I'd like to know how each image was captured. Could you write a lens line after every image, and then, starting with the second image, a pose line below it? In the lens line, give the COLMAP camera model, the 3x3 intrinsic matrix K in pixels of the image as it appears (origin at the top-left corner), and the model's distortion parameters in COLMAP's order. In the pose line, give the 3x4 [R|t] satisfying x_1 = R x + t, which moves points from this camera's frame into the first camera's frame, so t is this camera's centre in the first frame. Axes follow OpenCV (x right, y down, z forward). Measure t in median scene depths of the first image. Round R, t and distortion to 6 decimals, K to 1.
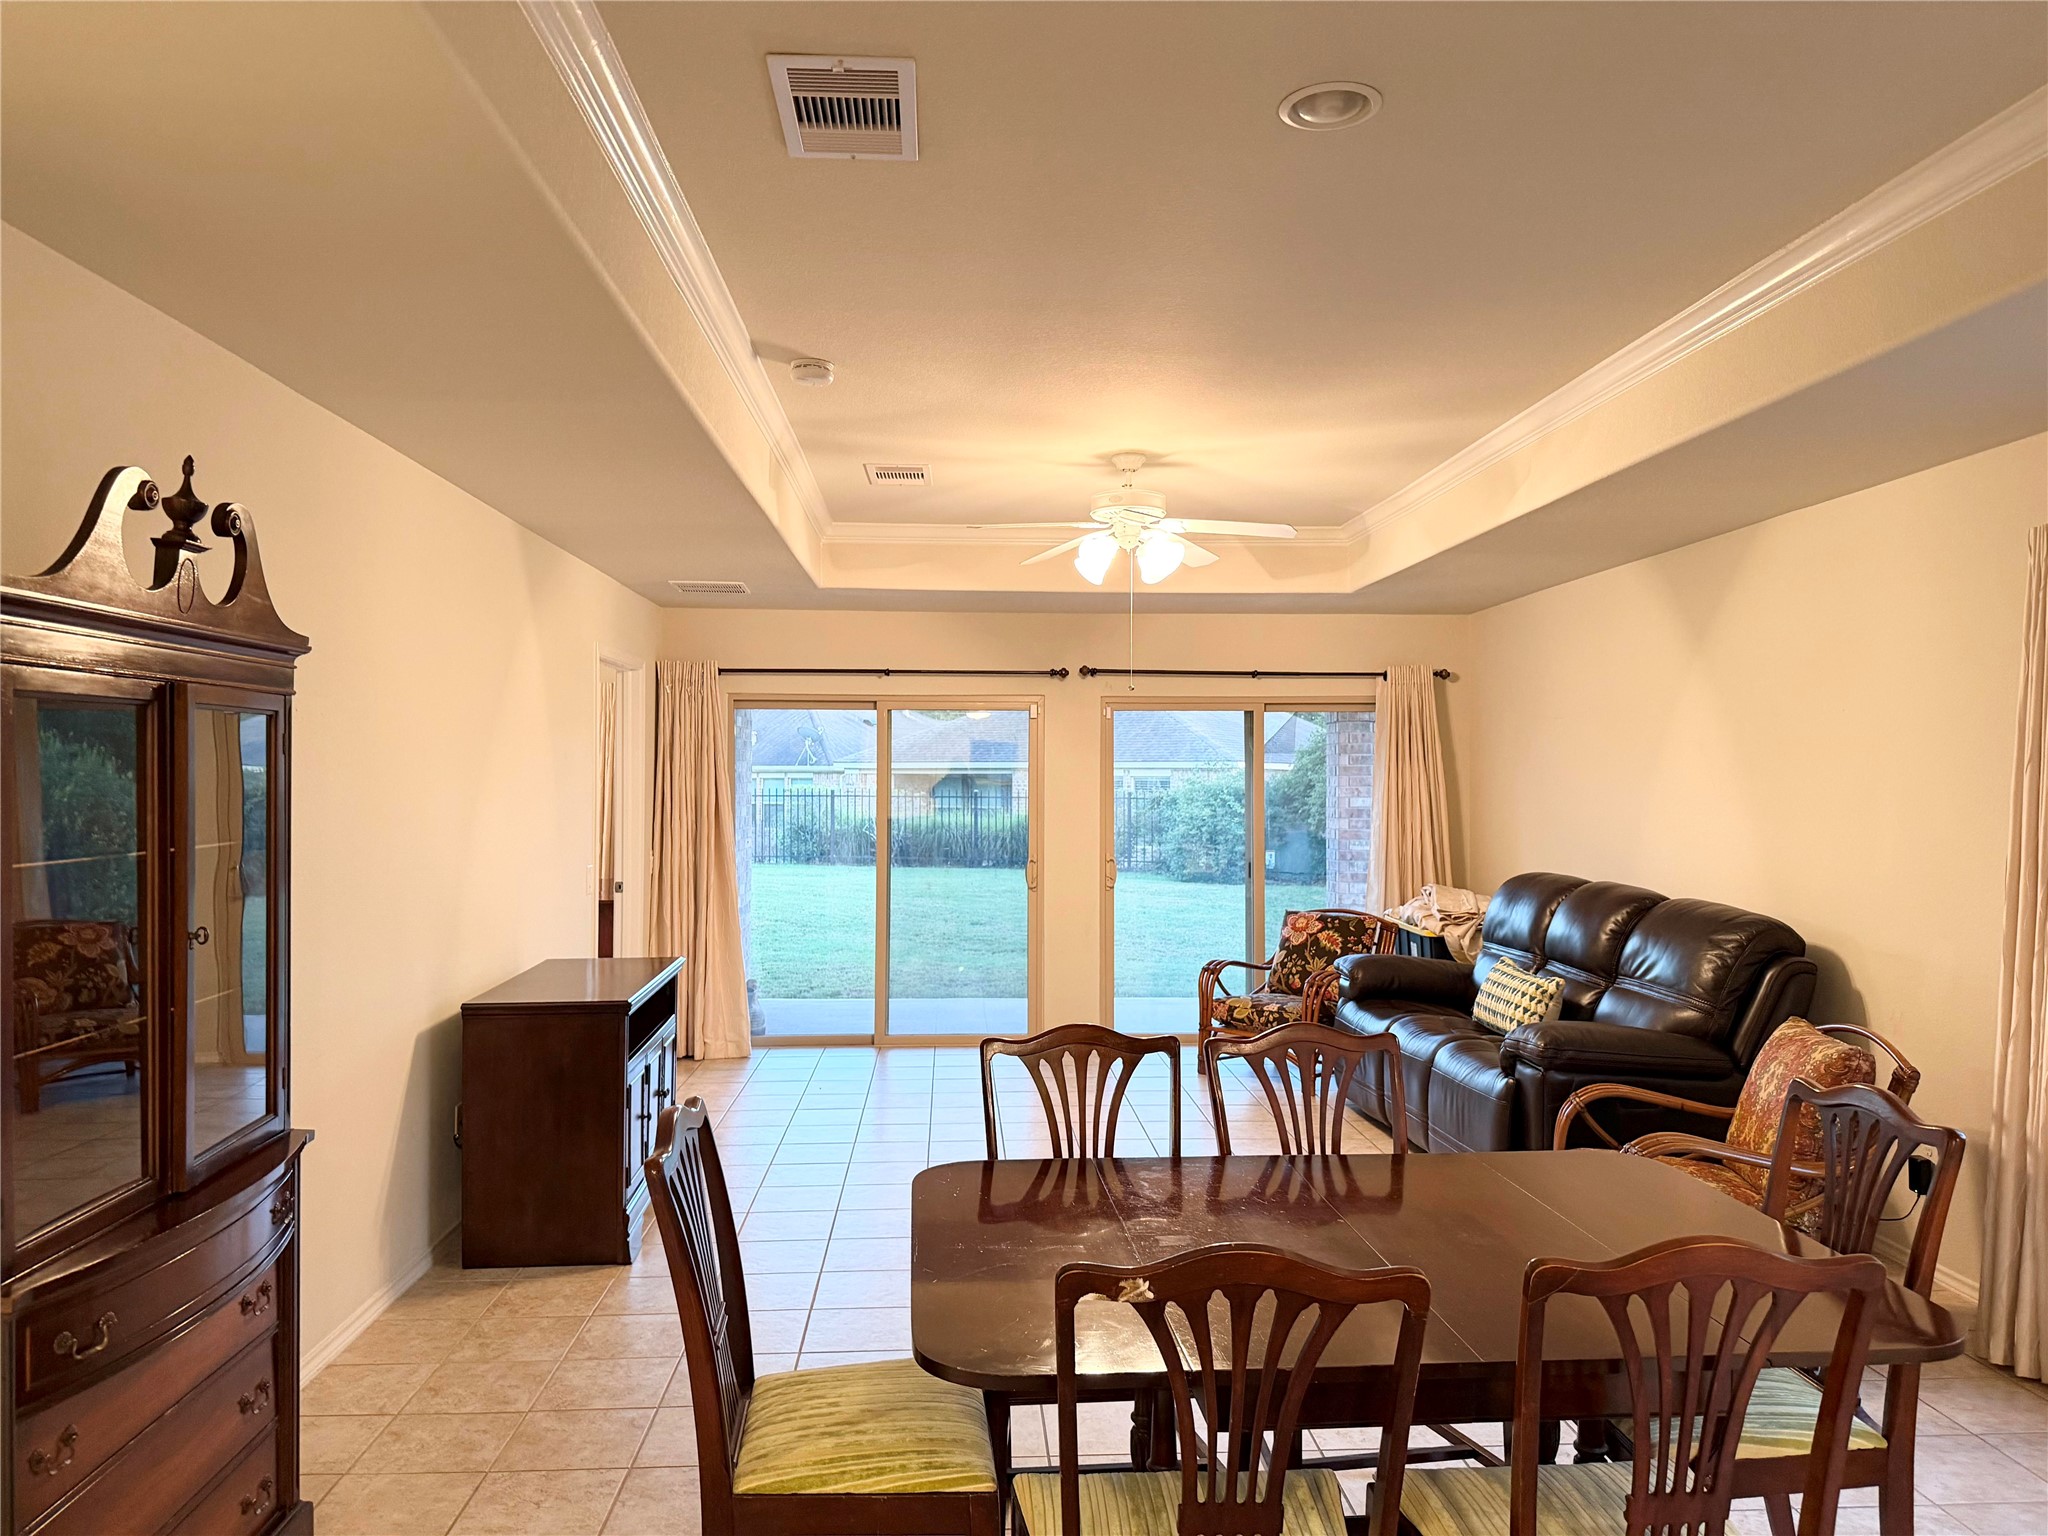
lens RADIAL K [[1448.4, 0, 1016.4], [0, 1448.4, 773.4], [0, 0, 1]] dist [0.057745, -0.063399]
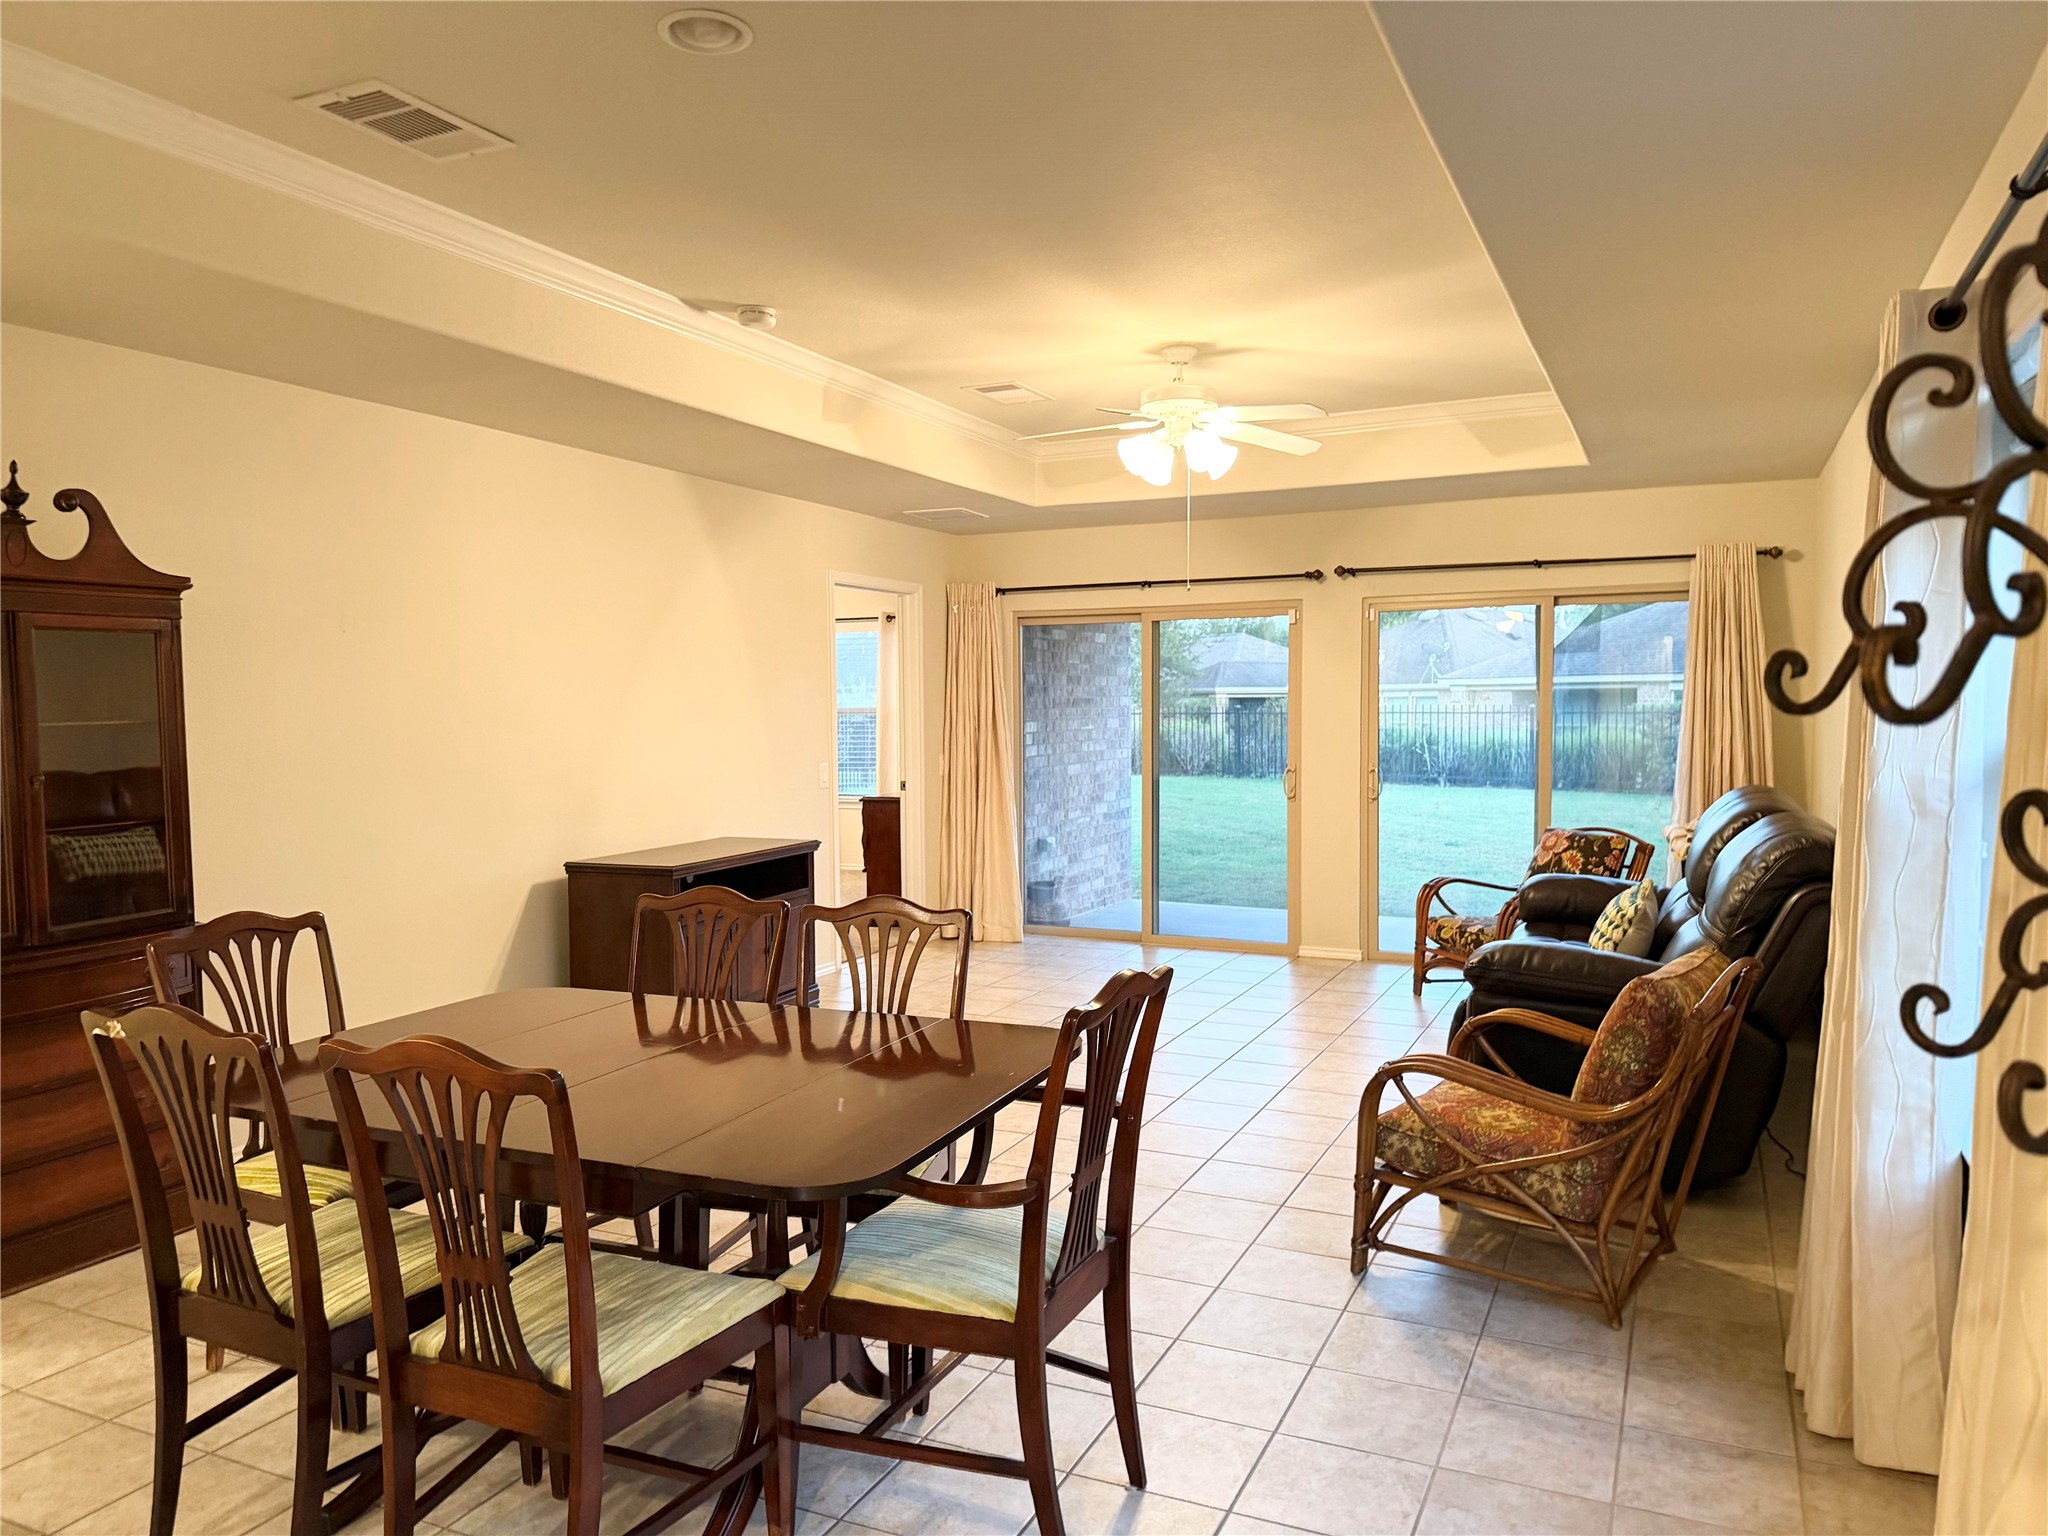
lens RADIAL K [[1448.4, 0, 983.7], [0, 1448.4, 790.0], [0, 0, 1]] dist [0.057745, -0.063399]
pose [[0.876496, 0.019770, -0.481004, 0.337008], [0.011063, 0.998065, 0.061182, 0.012977], [0.481283, -0.058947, 0.874581, 0.045492]]
